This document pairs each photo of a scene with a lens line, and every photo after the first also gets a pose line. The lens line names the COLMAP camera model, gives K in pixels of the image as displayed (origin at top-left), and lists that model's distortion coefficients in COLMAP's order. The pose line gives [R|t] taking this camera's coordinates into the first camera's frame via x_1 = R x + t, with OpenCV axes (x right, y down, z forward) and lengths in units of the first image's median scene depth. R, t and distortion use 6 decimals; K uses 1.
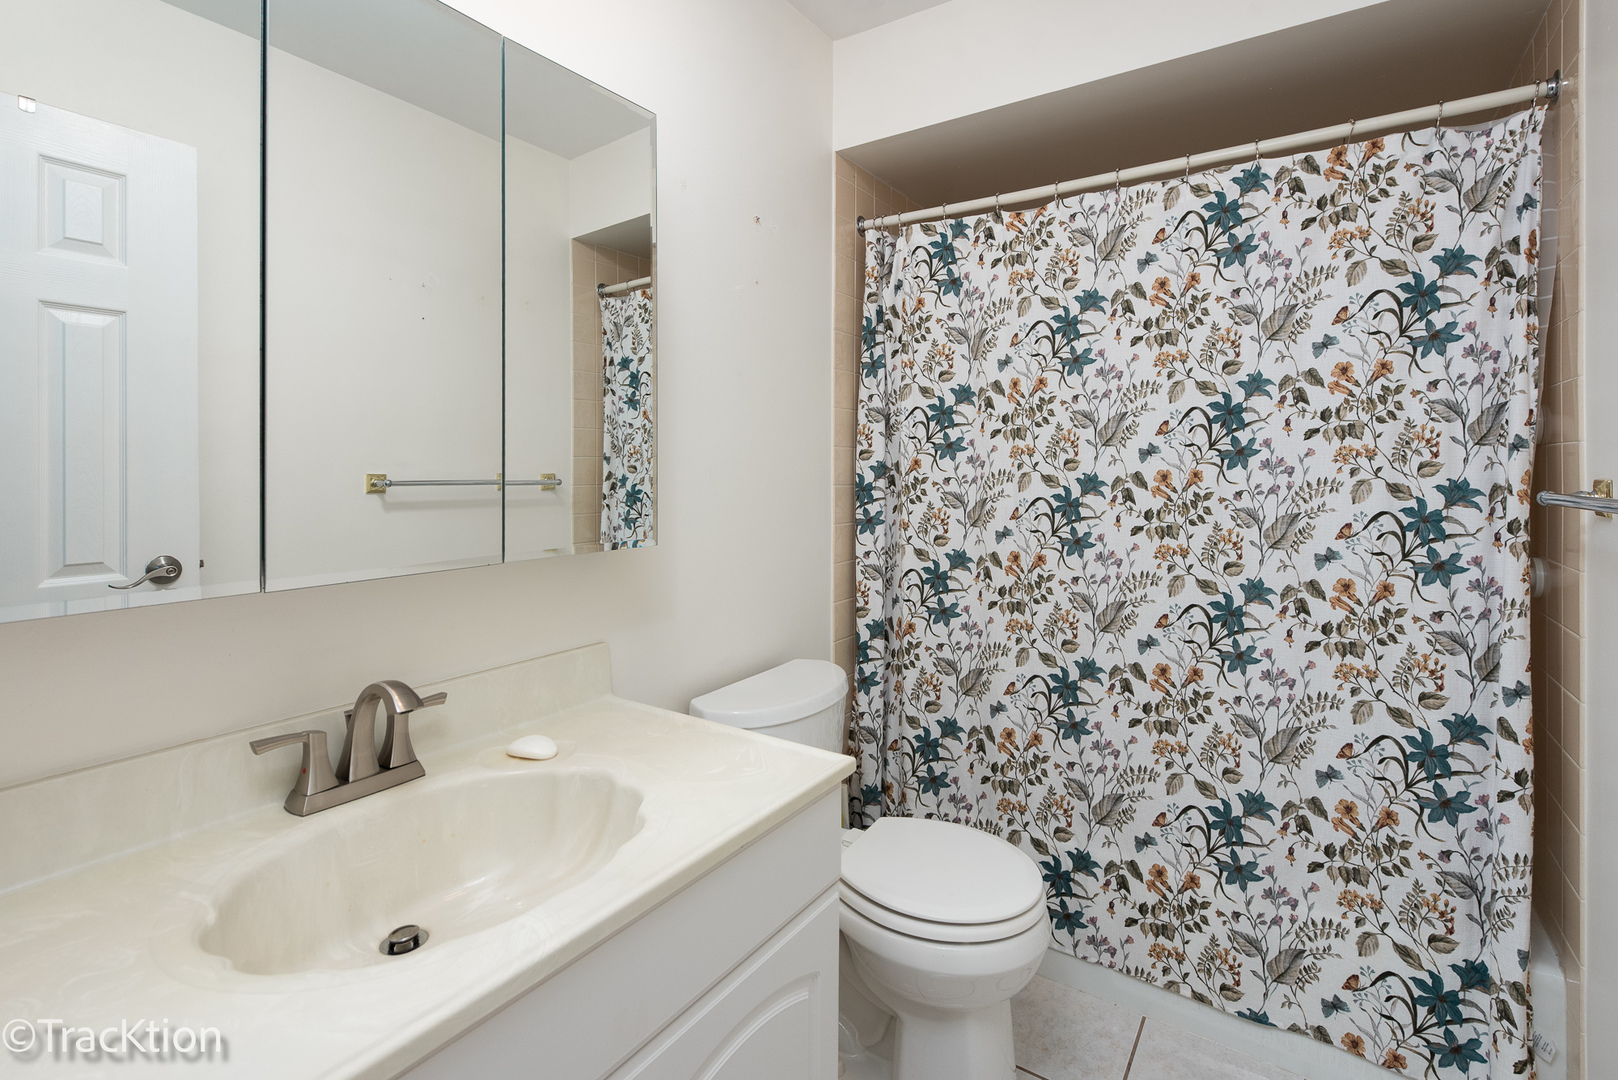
lens RADIAL K [[728.8, 0, 815.8], [0, 728.8, 468.4], [0, 0, 1]] dist [0.010932, -0.000689]
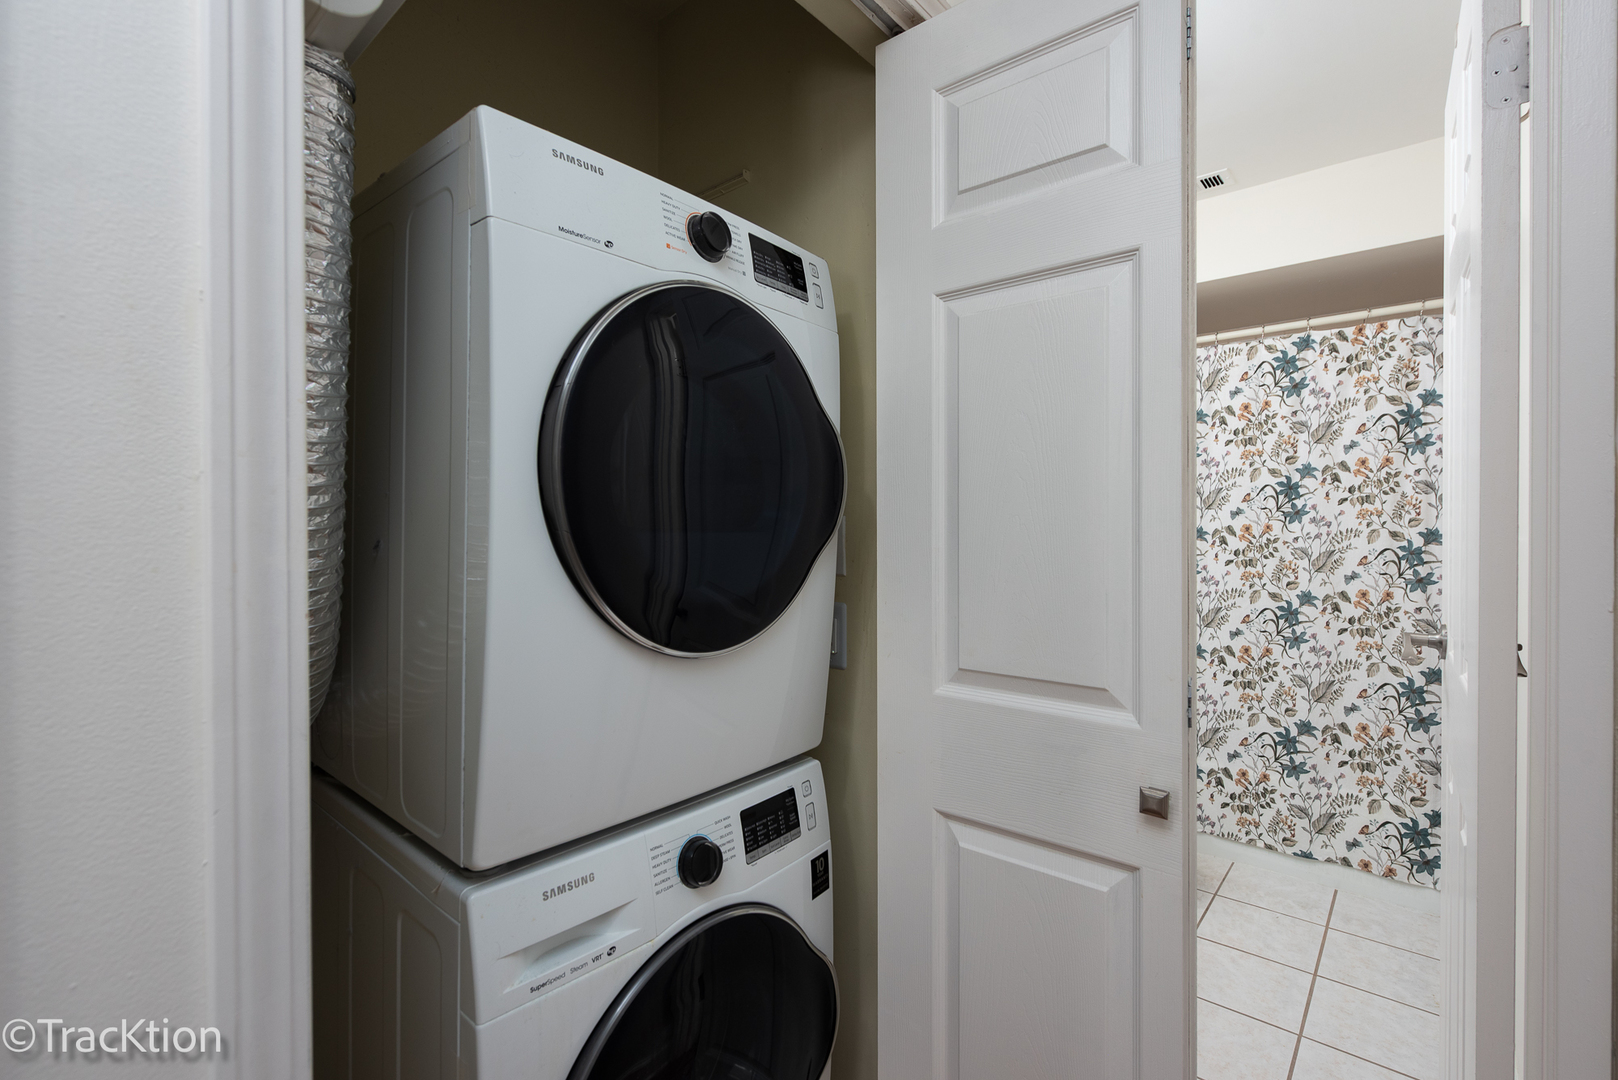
lens RADIAL K [[728.8, 0, 810.2], [0, 728.8, 534.2], [0, 0, 1]] dist [0.010932, -0.000689]
pose [[0.994528, -0.002589, -0.104438, -0.324609], [0.003308, 0.999972, 0.006704, 0.010924], [0.104418, -0.007013, 0.994509, -0.732305]]
